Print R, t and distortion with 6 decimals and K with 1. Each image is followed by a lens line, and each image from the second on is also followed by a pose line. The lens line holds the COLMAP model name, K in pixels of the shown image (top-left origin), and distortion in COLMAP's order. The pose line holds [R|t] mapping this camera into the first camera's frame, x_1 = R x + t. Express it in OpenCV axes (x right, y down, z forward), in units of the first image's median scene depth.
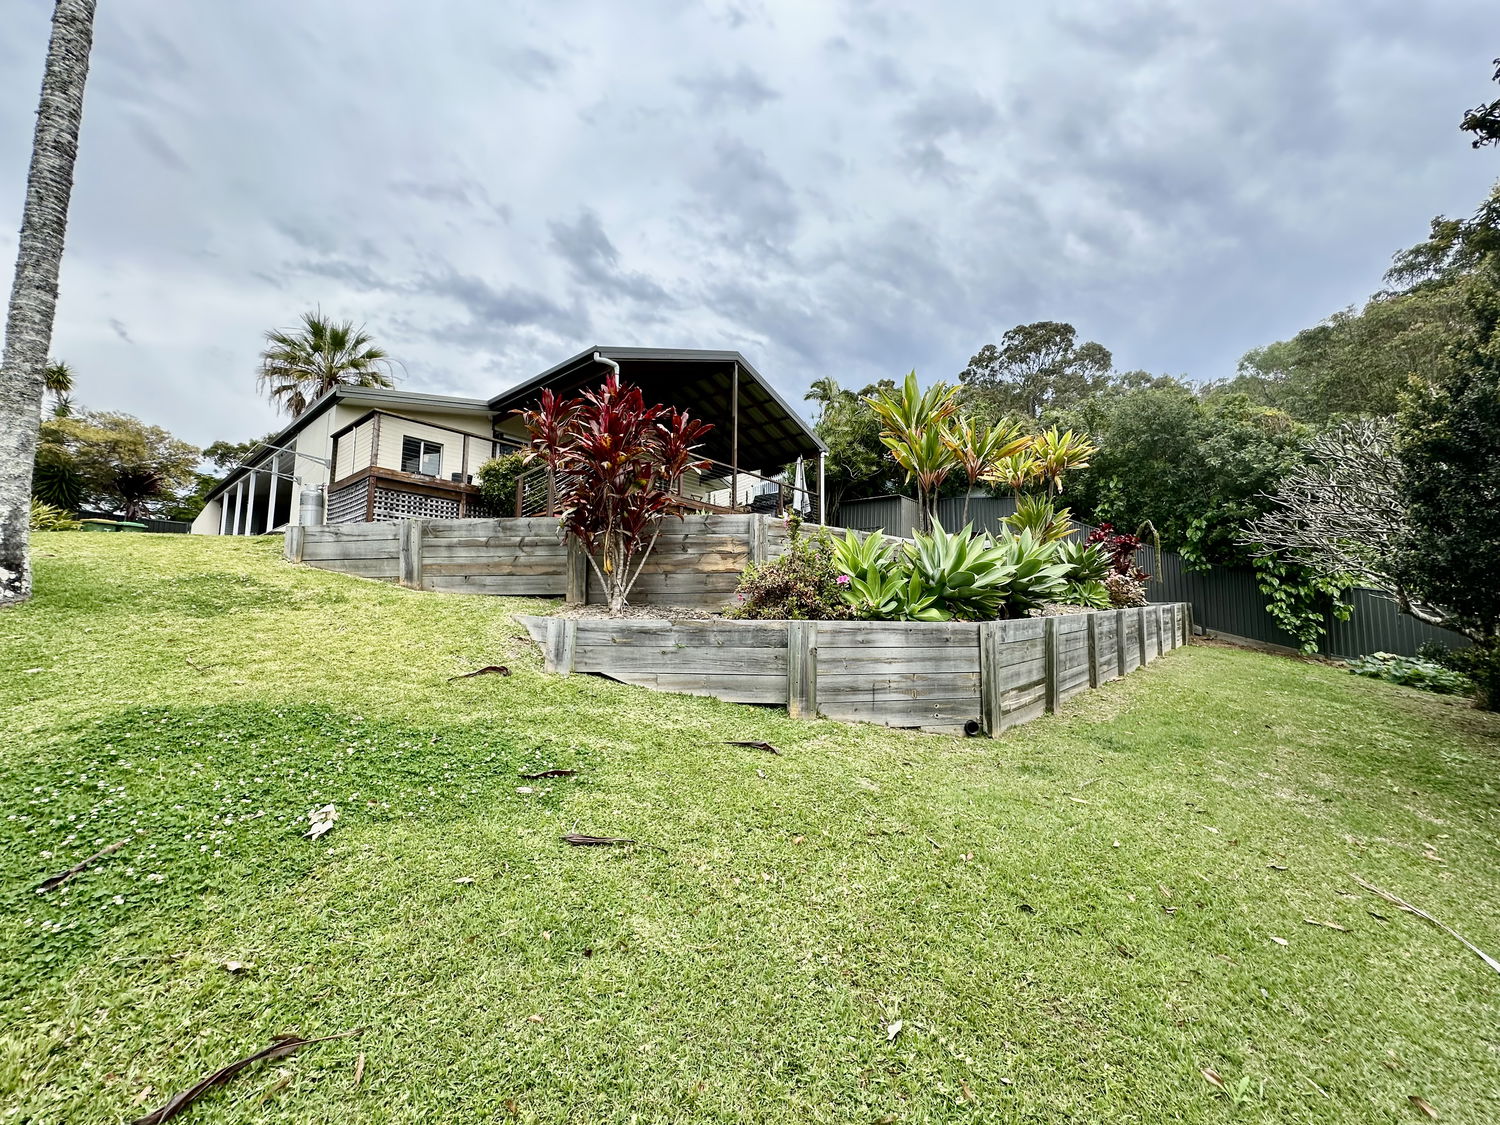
lens RADIAL K [[603.9, 0, 750.3], [0, 603.9, 557.5], [0, 0, 1]] dist [-0.002014, 0.000337]
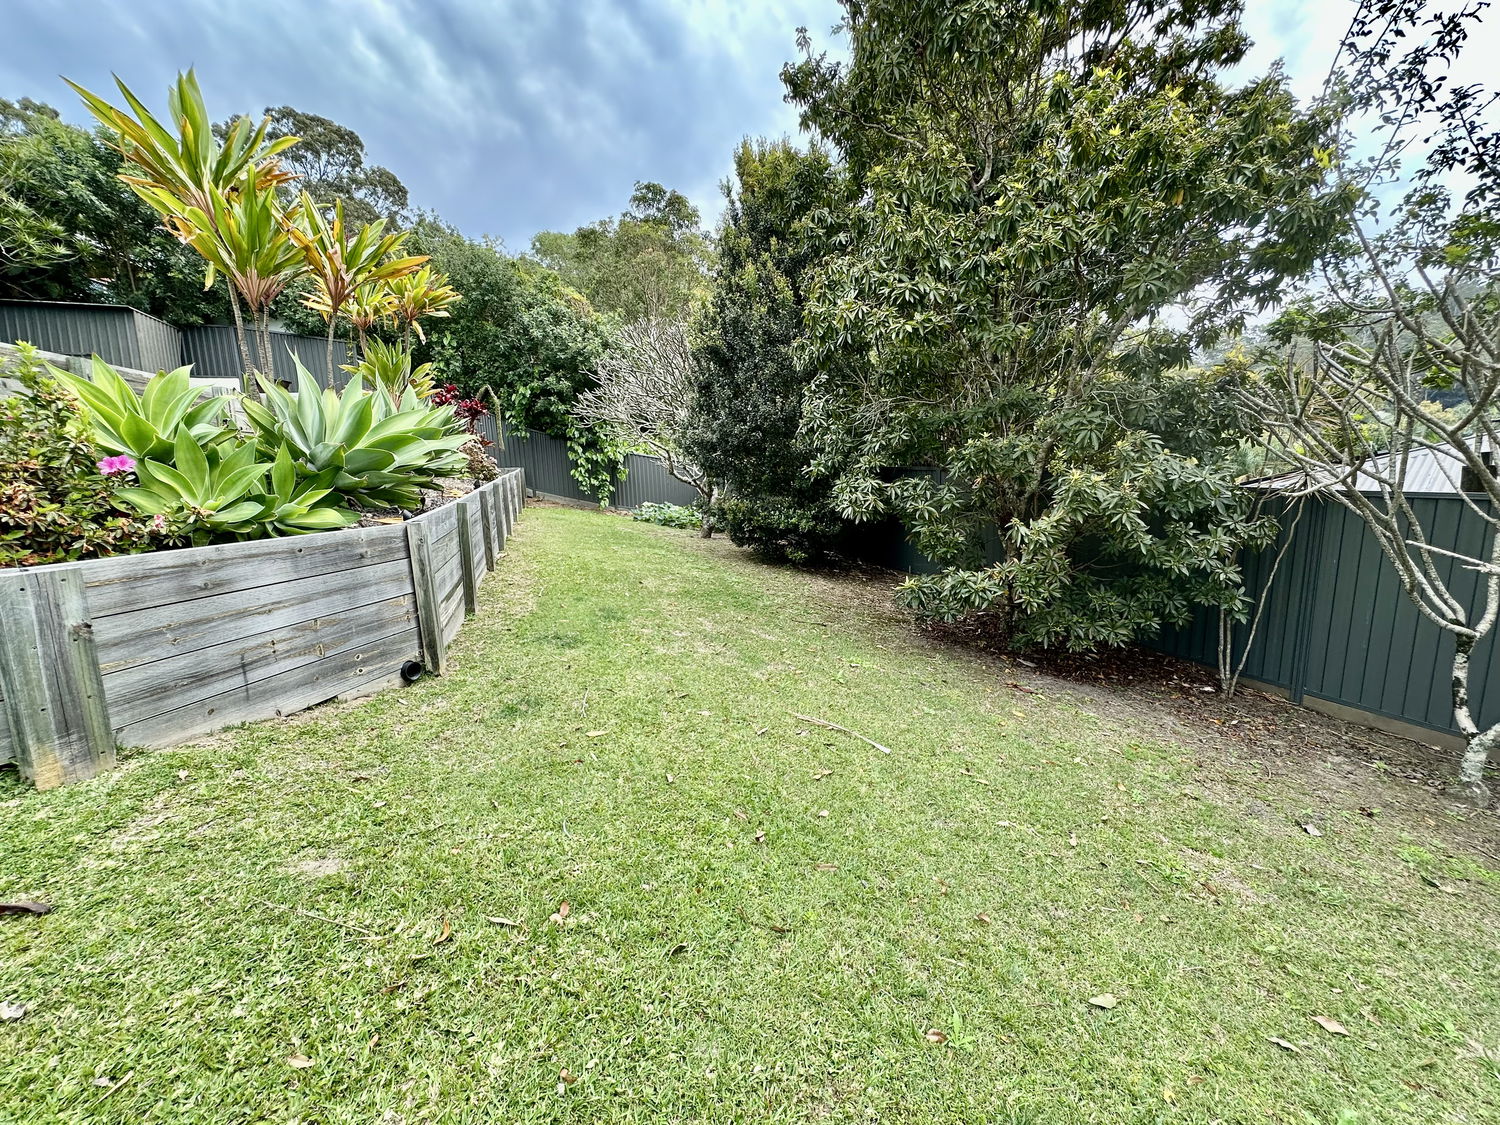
lens RADIAL K [[597.5, 0, 750.0], [0, 597.5, 562.5], [0, 0, 1]] dist [-0.009703, 0.003283]
pose [[0.497484, -0.160006, 0.852589, -0.015119], [-0.047897, 0.976276, 0.211166, -0.012117], [-0.866150, -0.145888, 0.478018, 0.297680]]
